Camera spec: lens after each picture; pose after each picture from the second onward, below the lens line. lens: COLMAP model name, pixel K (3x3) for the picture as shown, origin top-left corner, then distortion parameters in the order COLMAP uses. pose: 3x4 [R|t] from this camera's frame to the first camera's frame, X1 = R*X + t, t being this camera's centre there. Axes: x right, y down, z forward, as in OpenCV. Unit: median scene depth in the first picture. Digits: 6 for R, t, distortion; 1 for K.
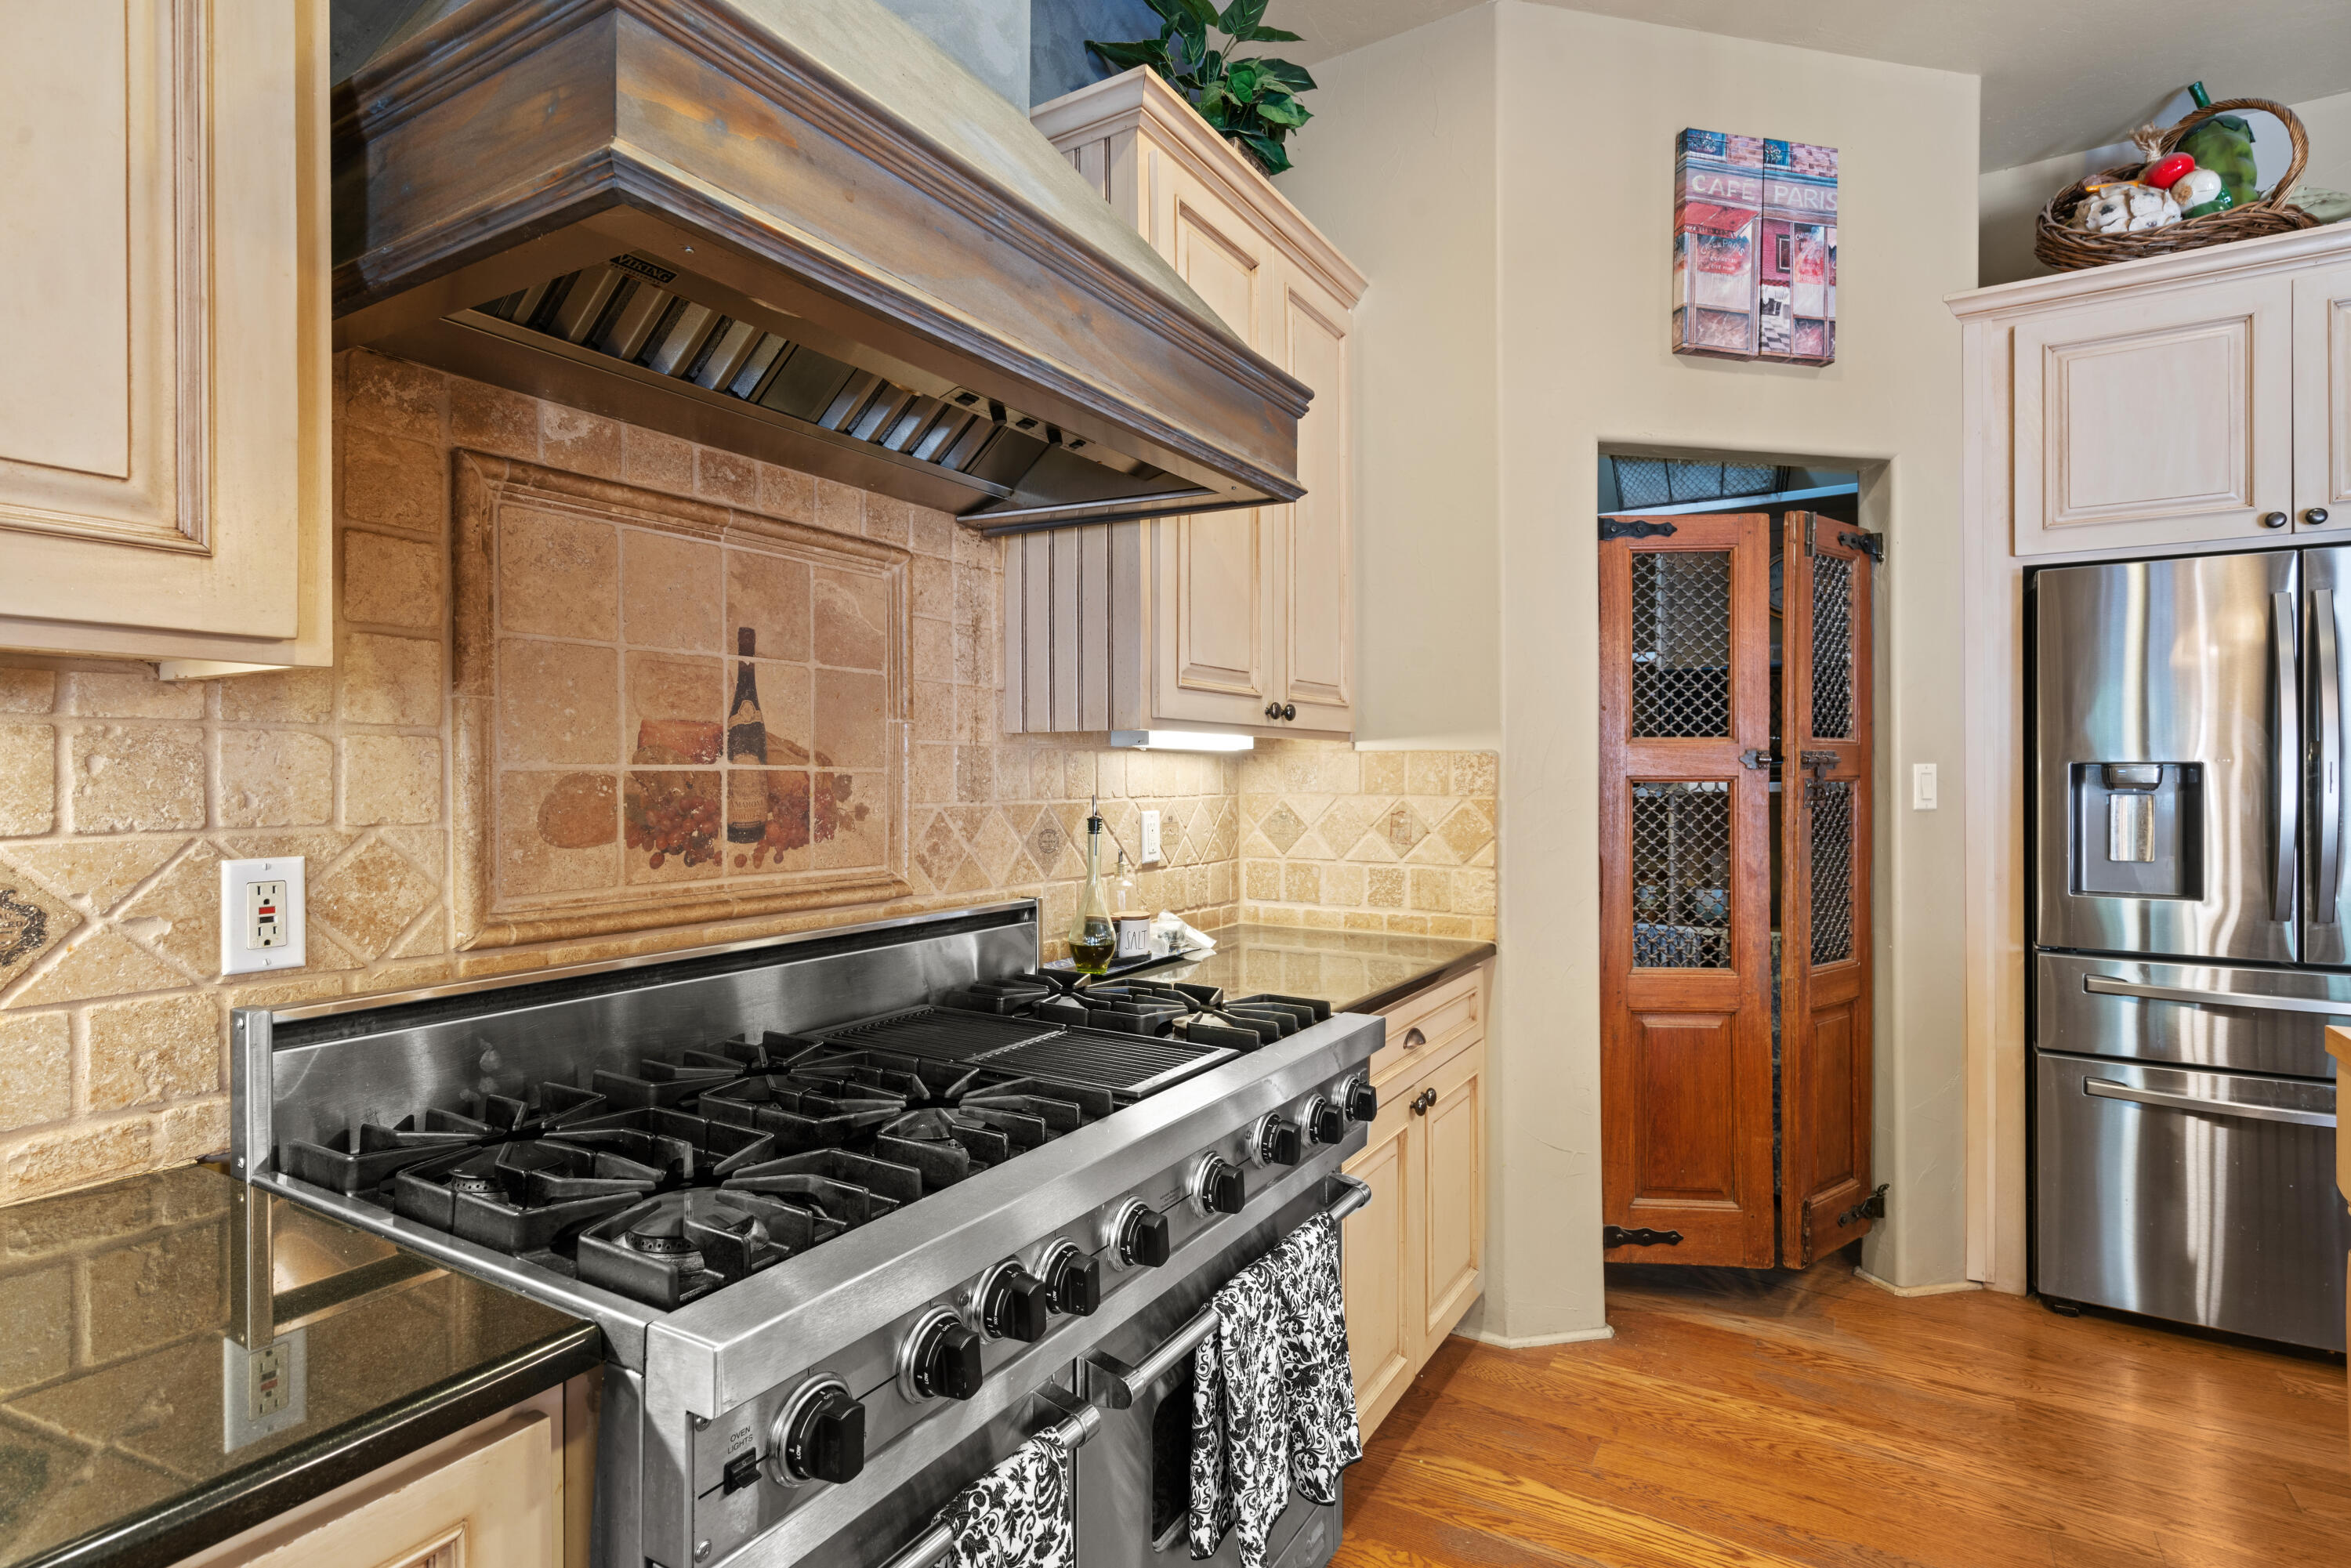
lens RADIAL K [[1160.7, 0, 1167.6], [0, 1160.7, 775.4], [0, 0, 1]] dist [0.002935, 0.001079]
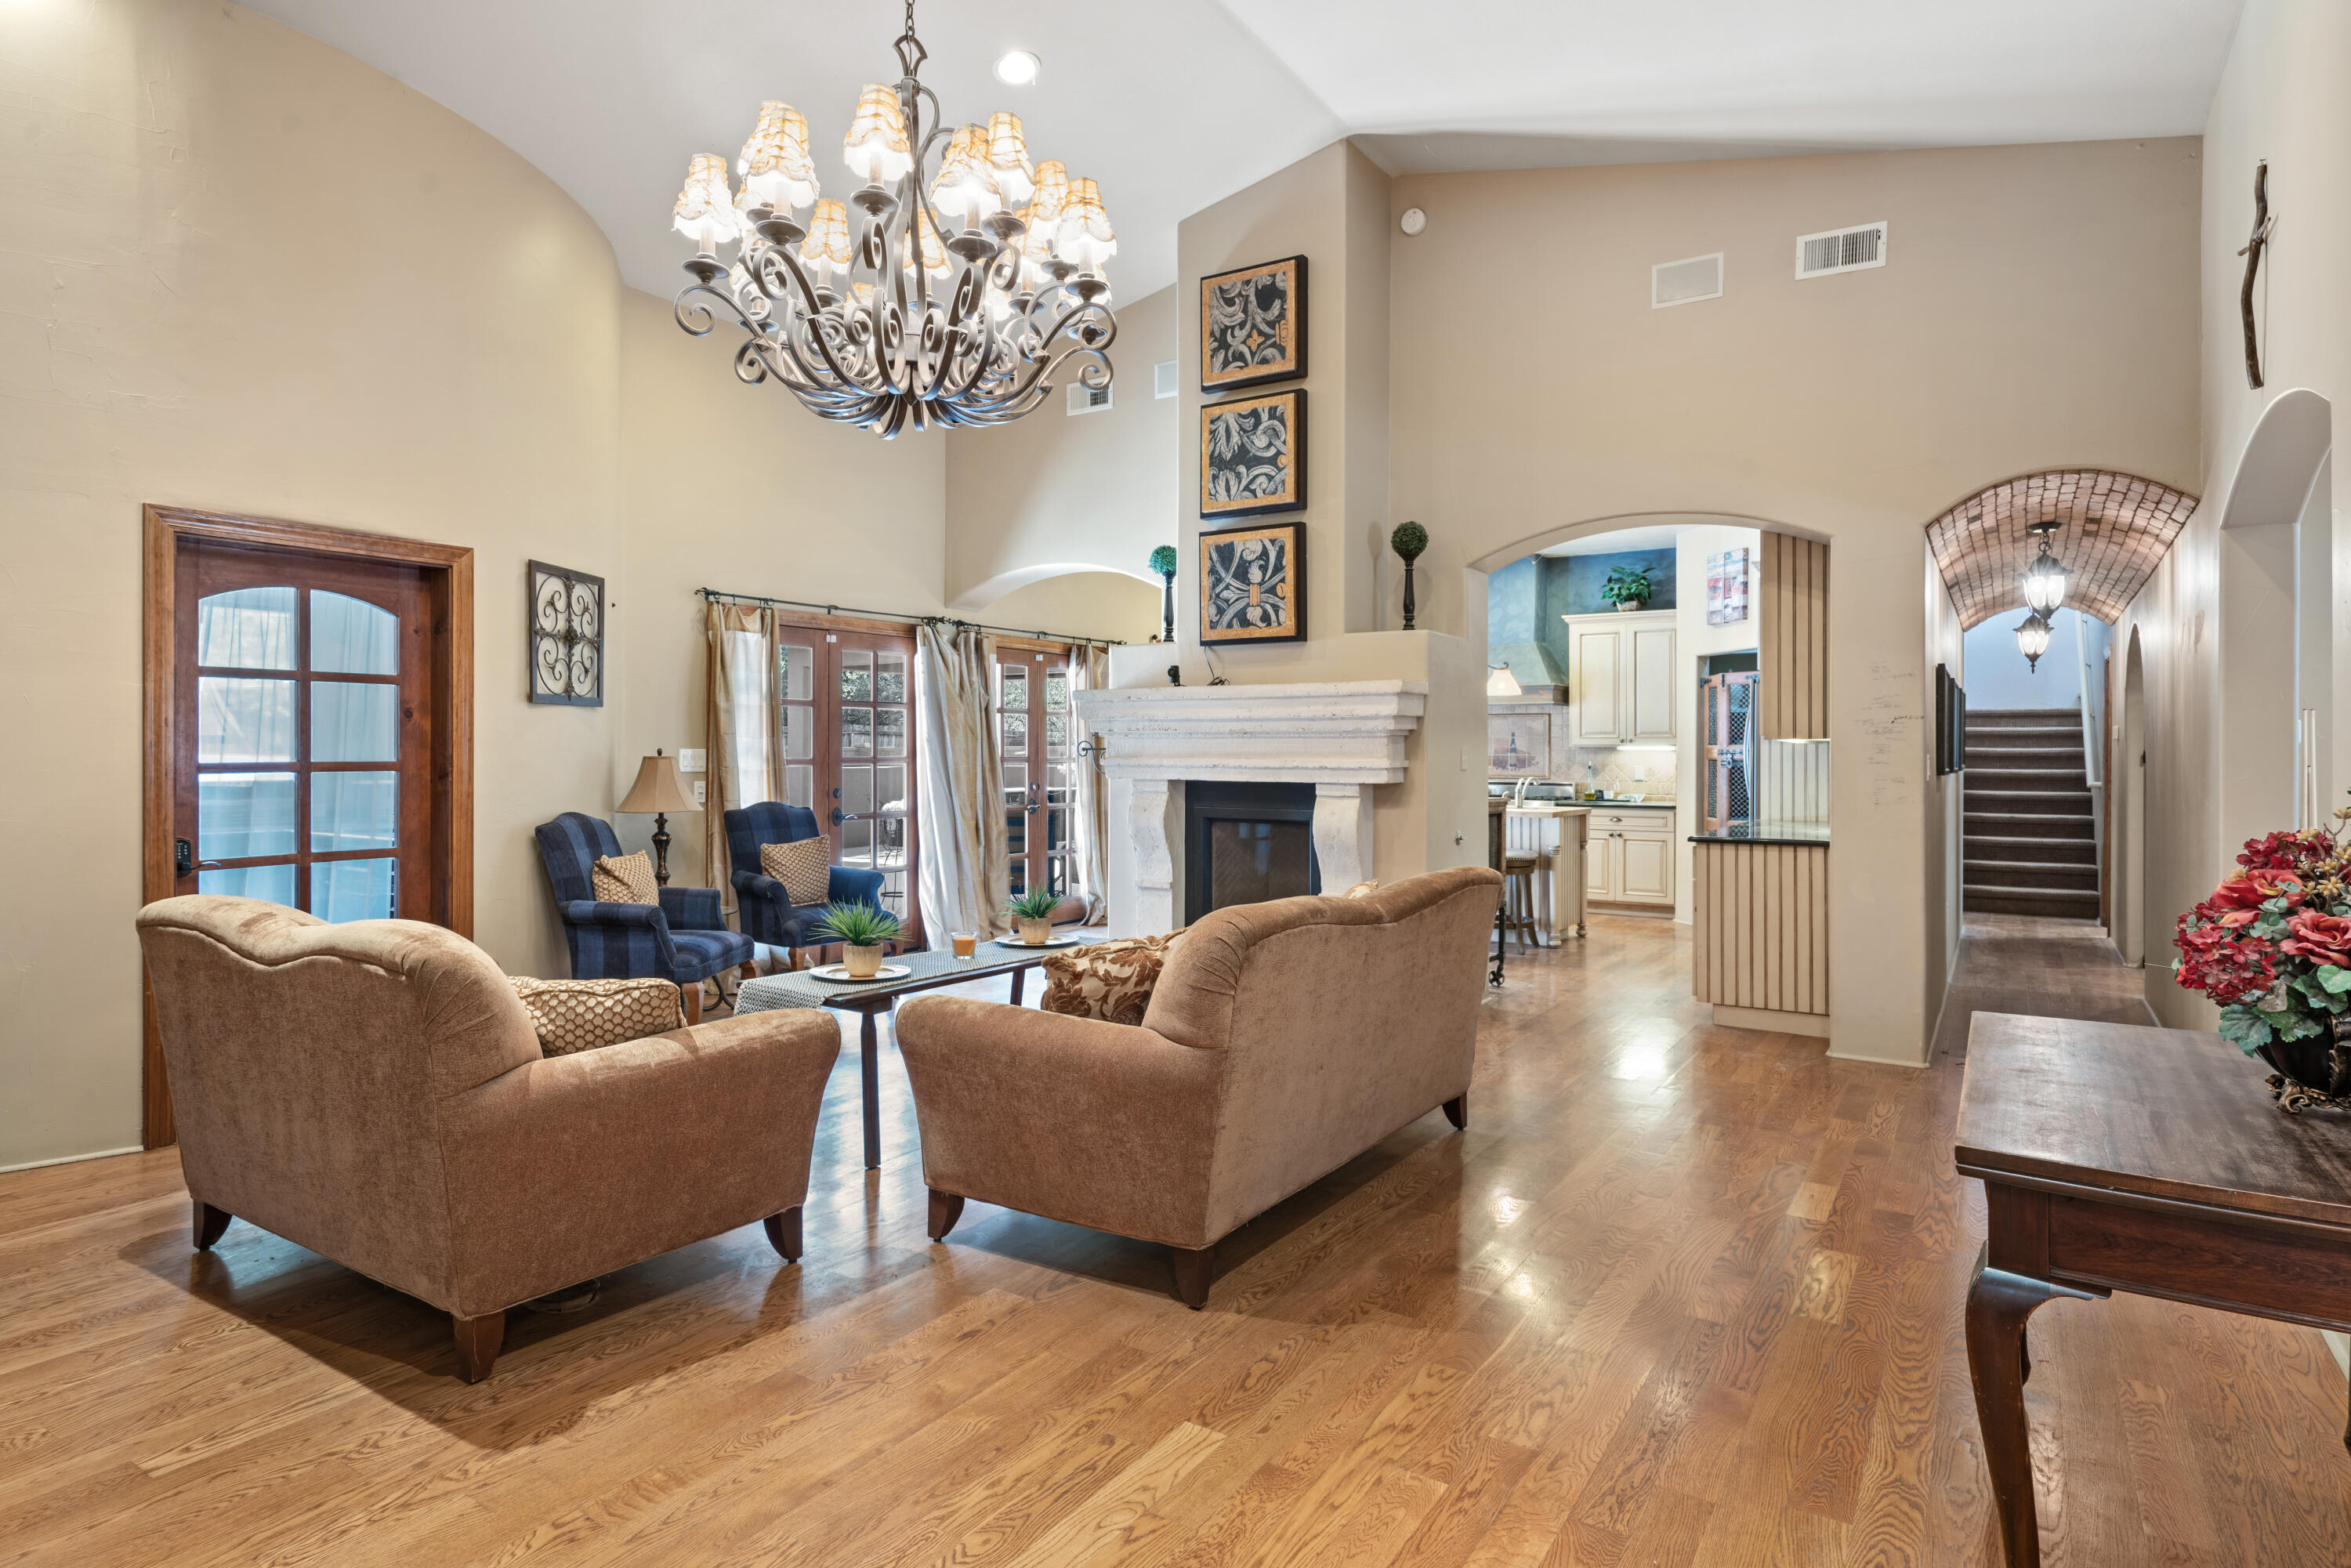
lens RADIAL K [[1259.7, 0, 1169.6], [0, 1259.7, 753.6], [0, 0, 1]] dist [0.002163, 0.002087]
pose [[-0.037177, 0.000449, -0.999309, 3.968332], [-0.005088, 0.999987, 0.000639, -0.005016], [0.999296, 0.005108, -0.037174, -0.362199]]
